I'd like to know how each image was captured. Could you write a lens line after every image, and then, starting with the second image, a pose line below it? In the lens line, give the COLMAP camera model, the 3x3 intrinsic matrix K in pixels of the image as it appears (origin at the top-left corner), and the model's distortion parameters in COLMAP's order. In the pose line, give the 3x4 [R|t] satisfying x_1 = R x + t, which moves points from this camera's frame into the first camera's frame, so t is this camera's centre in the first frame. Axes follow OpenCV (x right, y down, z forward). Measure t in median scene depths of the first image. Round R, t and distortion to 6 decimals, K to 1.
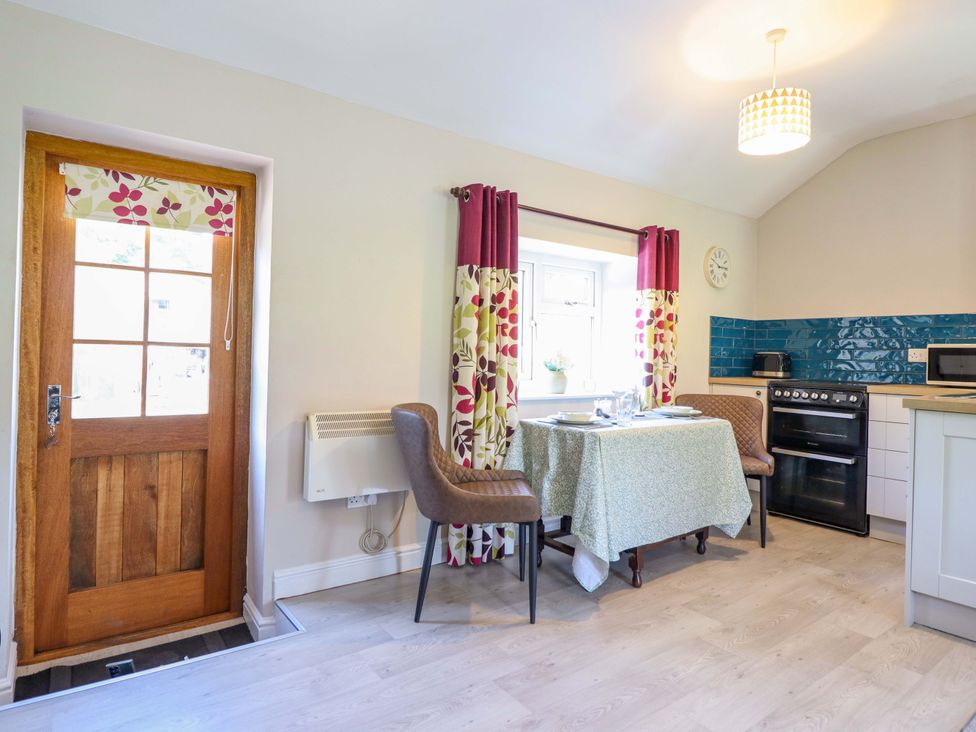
lens RADIAL K [[571.1, 0, 483.0], [0, 571.1, 352.4], [0, 0, 1]] dist [0.000948, -0.010018]
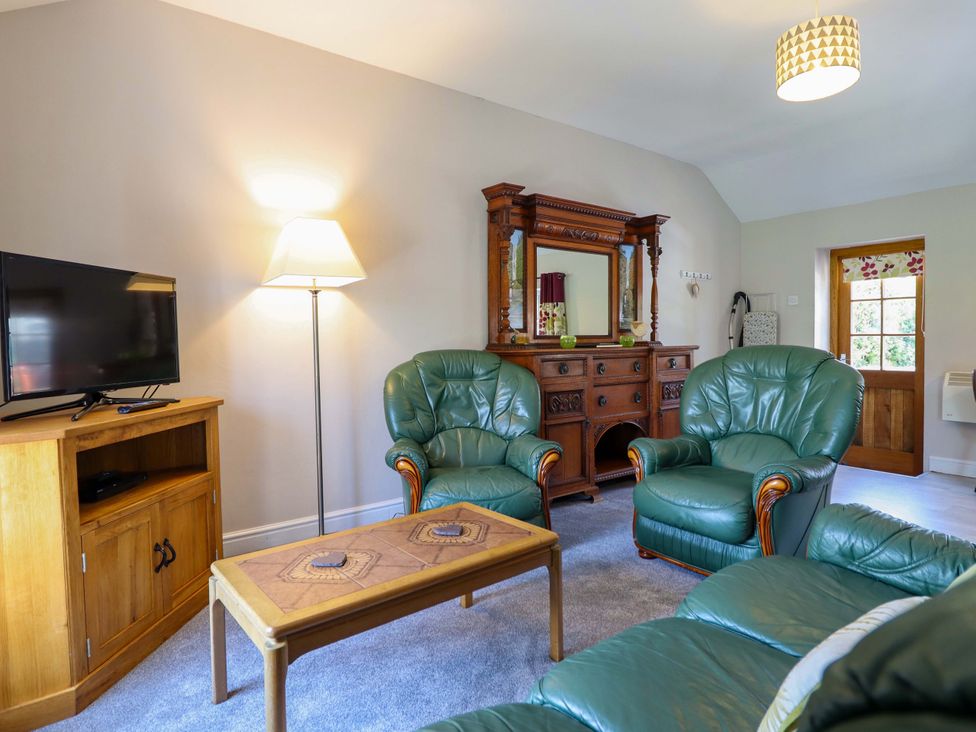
lens RADIAL K [[571.1, 0, 483.0], [0, 571.1, 352.4], [0, 0, 1]] dist [0.000948, -0.010018]
pose [[0.004591, -0.005801, -0.999973, 1.320298], [0.012998, 0.999899, -0.005741, 0.036143], [0.999905, -0.012971, 0.004666, -0.410218]]
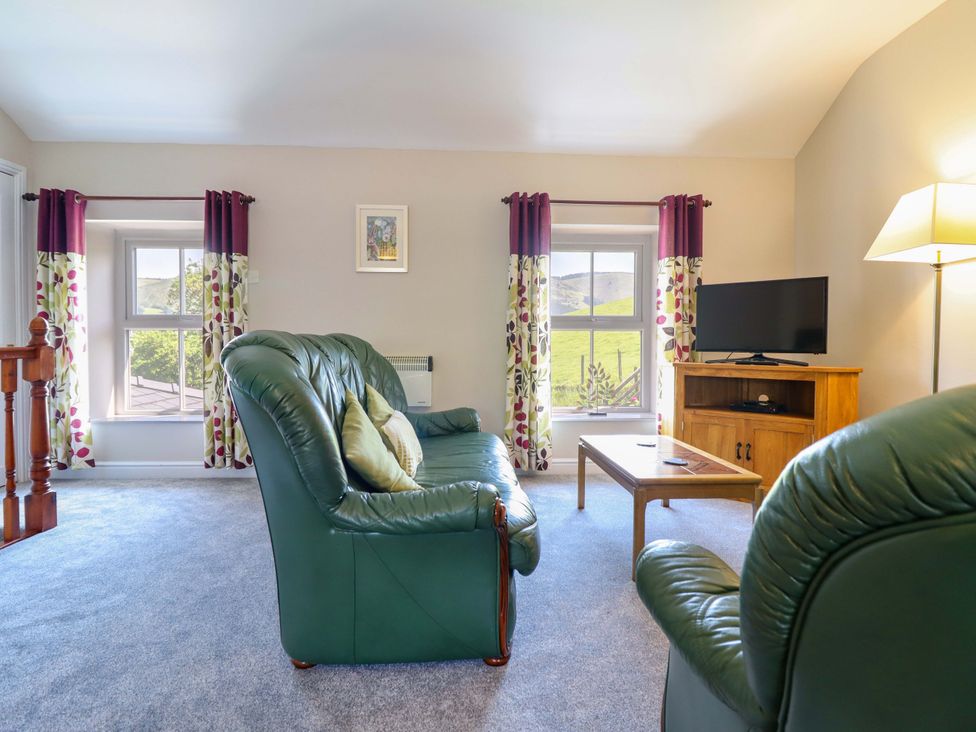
lens RADIAL K [[517.0, 0, 487.6], [0, 517.0, 352.3], [0, 0, 1]] dist [0.000457, -0.014138]
pose [[-0.817965, -0.040532, 0.573838, 0.381946], [-0.023229, 0.999028, 0.037453, 0.044106], [-0.574798, 0.017306, -0.818112, 0.433124]]
